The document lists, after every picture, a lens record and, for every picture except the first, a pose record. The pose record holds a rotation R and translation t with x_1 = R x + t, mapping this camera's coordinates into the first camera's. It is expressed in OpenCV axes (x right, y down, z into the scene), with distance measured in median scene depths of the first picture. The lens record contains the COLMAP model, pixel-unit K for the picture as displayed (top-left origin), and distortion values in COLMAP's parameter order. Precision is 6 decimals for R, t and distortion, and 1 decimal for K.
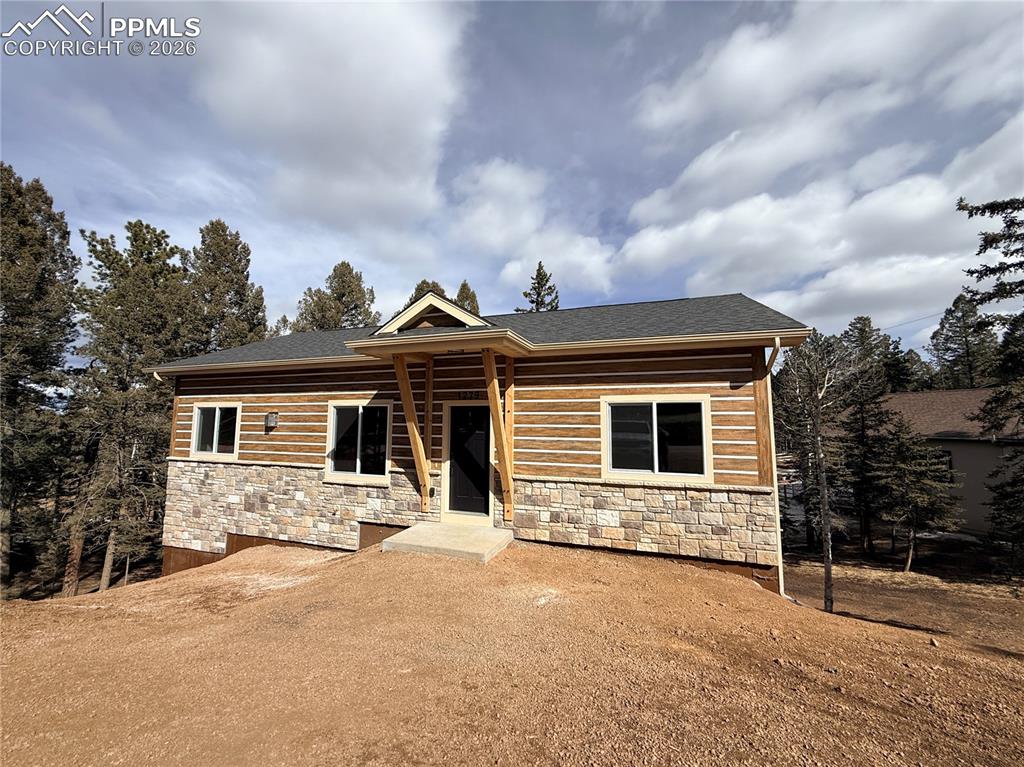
lens RADIAL K [[408.8, 0, 508.8], [0, 408.8, 381.3], [0, 0, 1]] dist [0.001114, -0.000126]
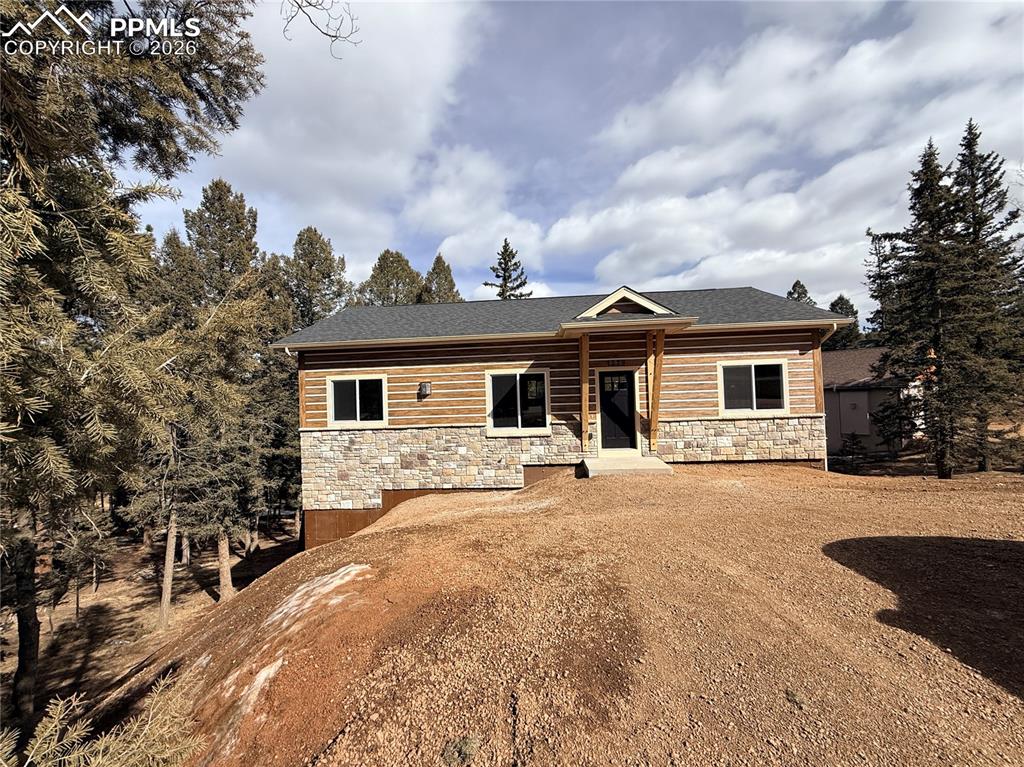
lens RADIAL K [[408.8, 0, 510.9], [0, 408.8, 382.1], [0, 0, 1]] dist [0.001114, -0.000126]
pose [[0.963461, -0.033265, 0.265776, -0.713061], [0.012912, 0.996873, 0.077962, -0.010834], [-0.267539, -0.071682, 0.960877, -0.178874]]
